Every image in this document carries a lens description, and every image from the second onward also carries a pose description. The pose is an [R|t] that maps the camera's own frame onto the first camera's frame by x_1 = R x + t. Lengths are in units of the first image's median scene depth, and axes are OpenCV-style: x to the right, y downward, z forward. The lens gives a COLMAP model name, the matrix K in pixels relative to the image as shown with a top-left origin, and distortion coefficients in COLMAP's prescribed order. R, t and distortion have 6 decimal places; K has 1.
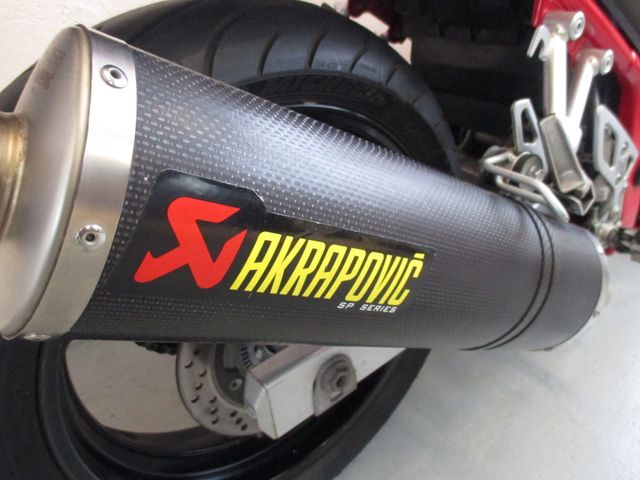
lens RADIAL K [[520.7, 0, 320.0], [0, 520.7, 240.0], [0, 0, 1]] dist [-0.013994, -0.003008]
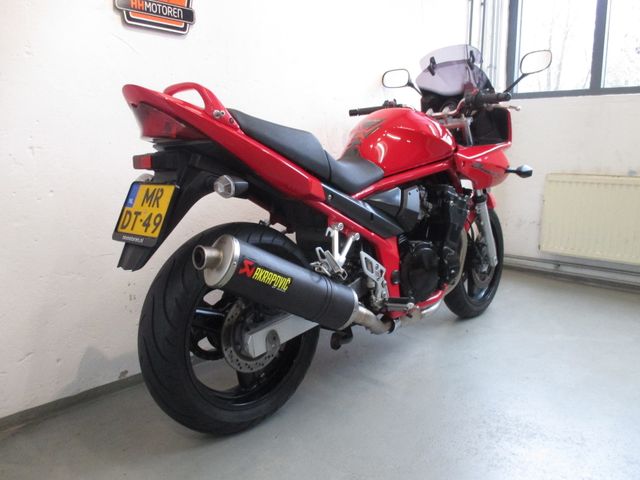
lens RADIAL K [[520.7, 0, 320.0], [0, 520.7, 240.0], [0, 0, 1]] dist [-0.013994, -0.003008]
pose [[0.988467, -0.043285, 0.145121, -0.118596], [0.089662, 0.939546, -0.330477, 0.776893], [-0.122044, 0.339677, 0.932590, -2.122693]]
